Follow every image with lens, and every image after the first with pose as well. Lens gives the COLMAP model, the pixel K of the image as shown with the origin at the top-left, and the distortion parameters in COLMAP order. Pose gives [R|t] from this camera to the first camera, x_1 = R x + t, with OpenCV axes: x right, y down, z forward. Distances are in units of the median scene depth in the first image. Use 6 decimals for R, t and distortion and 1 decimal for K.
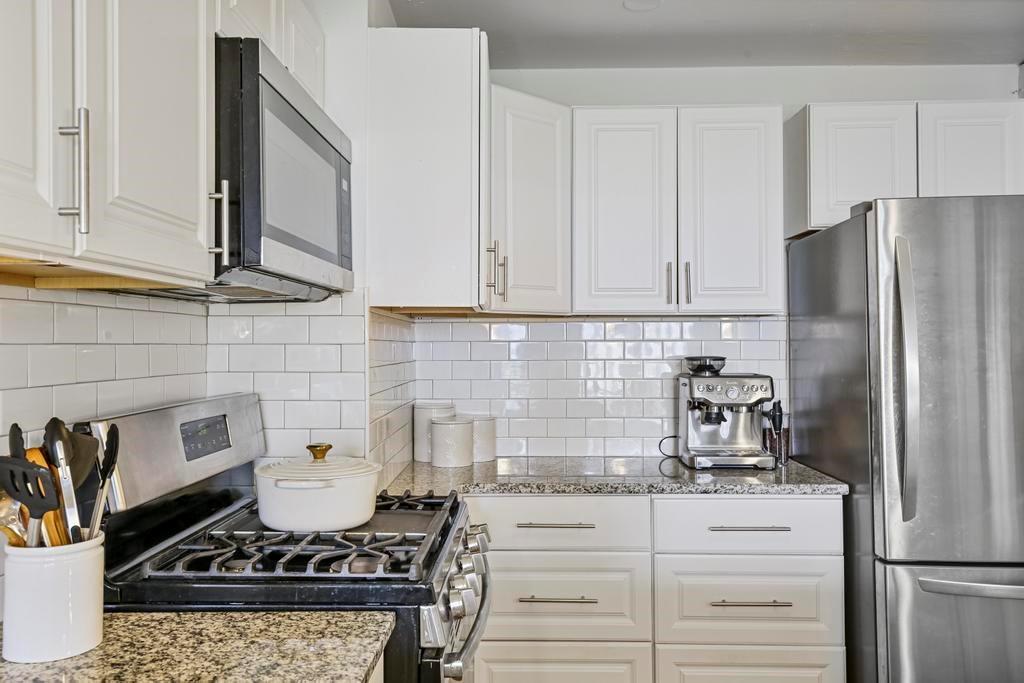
lens RADIAL K [[825.7, 0, 512.0], [0, 825.7, 341.5], [0, 0, 1]] dist [-0.001925, -0.000412]
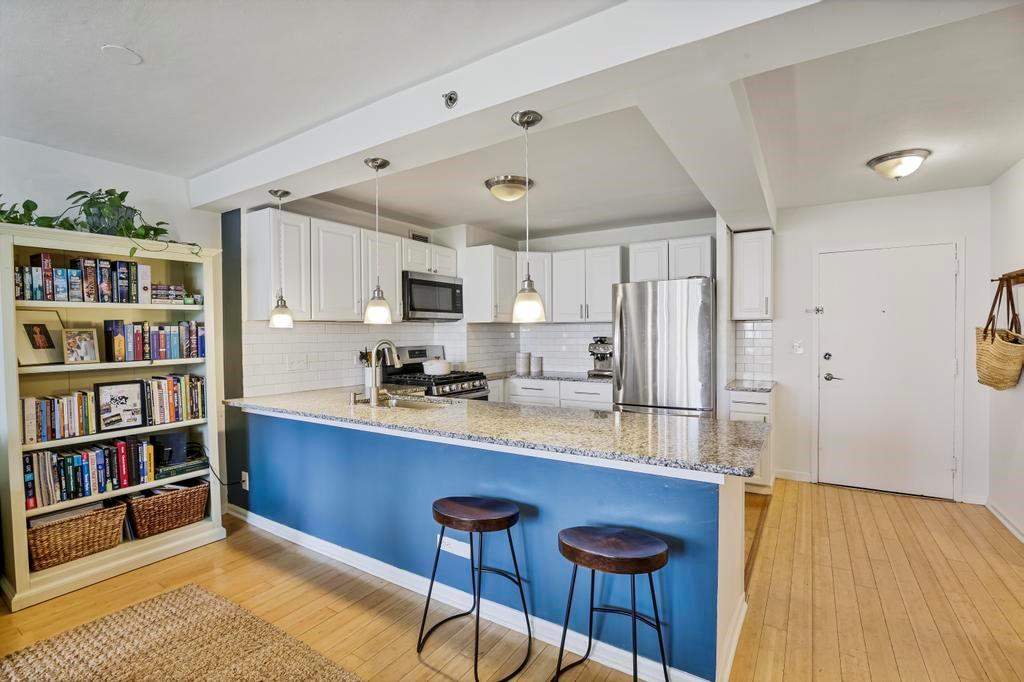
lens RADIAL K [[472.3, 0, 512.0], [0, 472.3, 341.0], [0, 0, 1]] dist [-0.038162, 0.007910]
pose [[0.856851, 0.003805, -0.515550, 0.926643], [0.008544, 0.999731, 0.021580, -0.003967], [0.515494, -0.022896, 0.856588, -0.610336]]
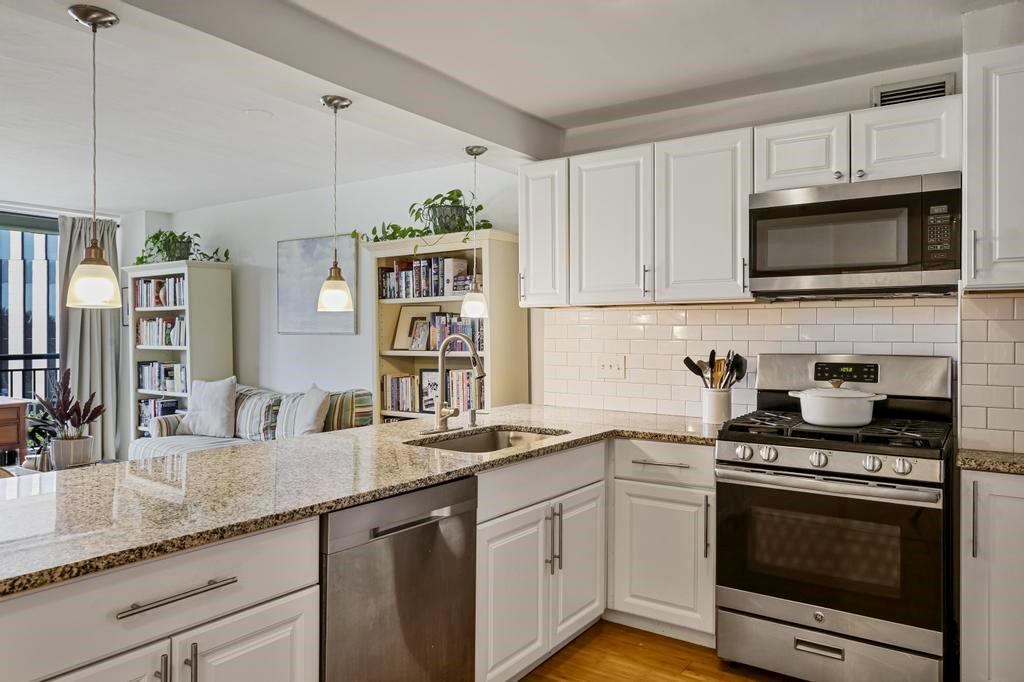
lens RADIAL K [[699.8, 0, 513.7], [0, 699.8, 334.8], [0, 0, 1]] dist [0.004728, -0.000635]
pose [[-0.541513, 0.003759, -0.840684, 0.965678], [0.001968, 0.999993, 0.003204, 0.012712], [0.840690, 0.000081, -0.541517, 0.841134]]
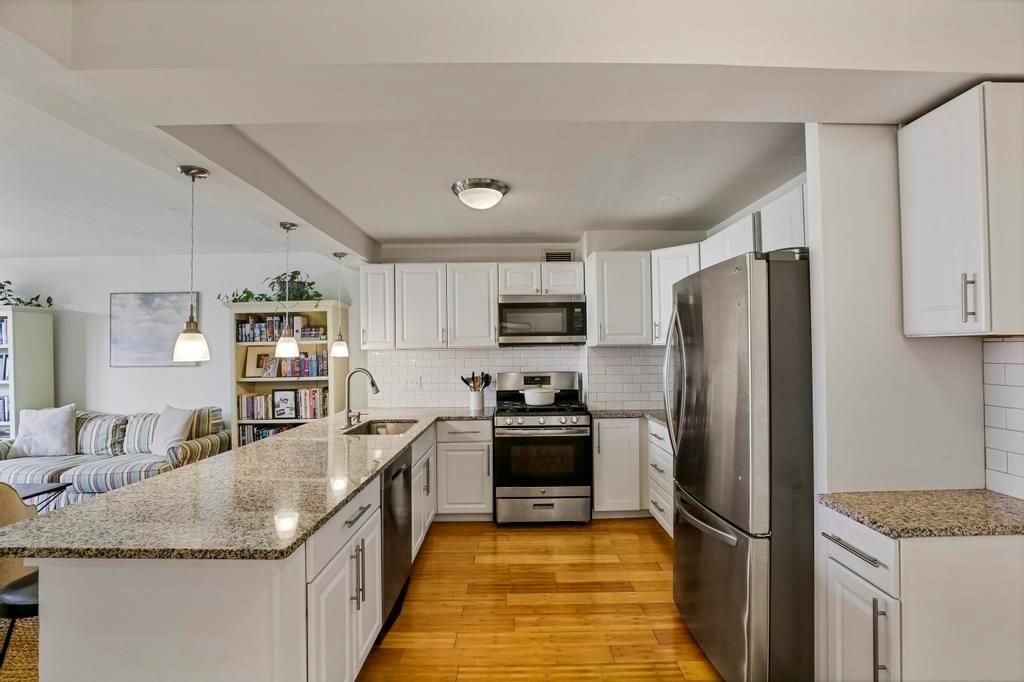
lens RADIAL K [[472.3, 0, 512.0], [0, 472.3, 341.0], [0, 0, 1]] dist [-0.038162, 0.007910]
pose [[0.033266, -0.021595, -0.999213, 1.360888], [0.014855, 0.999667, -0.021110, -0.025357], [0.999336, -0.014141, 0.033576, 0.543370]]
